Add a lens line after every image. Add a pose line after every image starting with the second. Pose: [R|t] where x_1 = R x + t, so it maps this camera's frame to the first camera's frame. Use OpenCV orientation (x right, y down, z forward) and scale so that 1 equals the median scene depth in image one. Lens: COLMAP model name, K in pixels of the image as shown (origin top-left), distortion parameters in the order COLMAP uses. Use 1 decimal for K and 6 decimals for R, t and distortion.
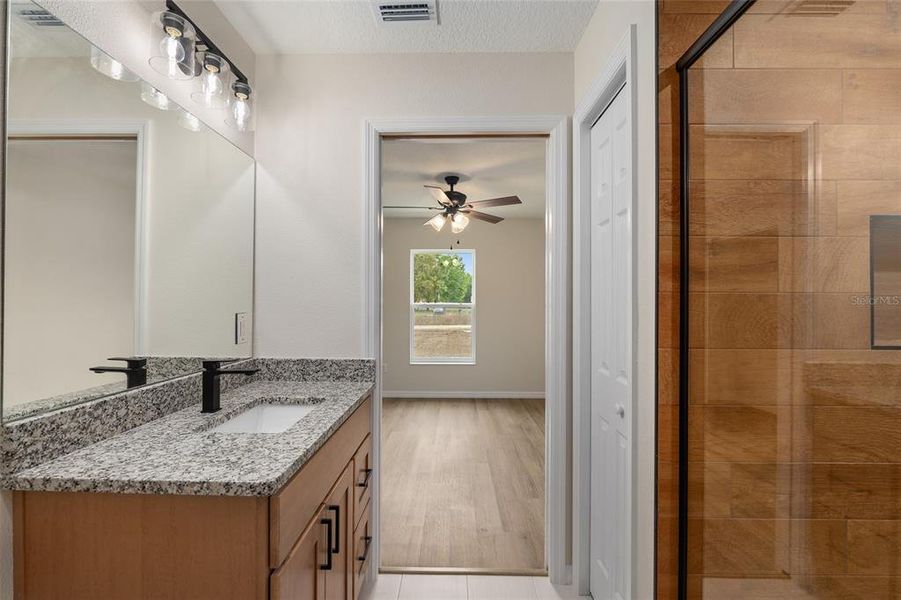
lens RADIAL K [[378.6, 0, 450.5], [0, 378.6, 300.0], [0, 0, 1]] dist [-0.010095, 0.000513]
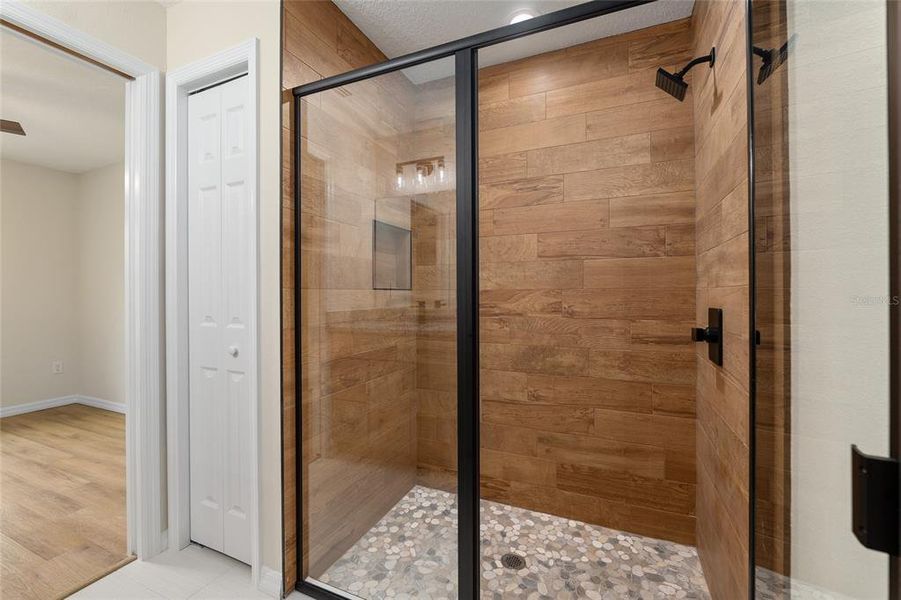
lens RADIAL K [[378.6, 0, 450.5], [0, 378.6, 300.0], [0, 0, 1]] dist [-0.010095, 0.000513]
pose [[0.367433, -0.008002, 0.930016, -0.512757], [0.002574, 0.999968, 0.007587, 0.160893], [-0.930046, -0.000394, 0.367442, -0.082231]]
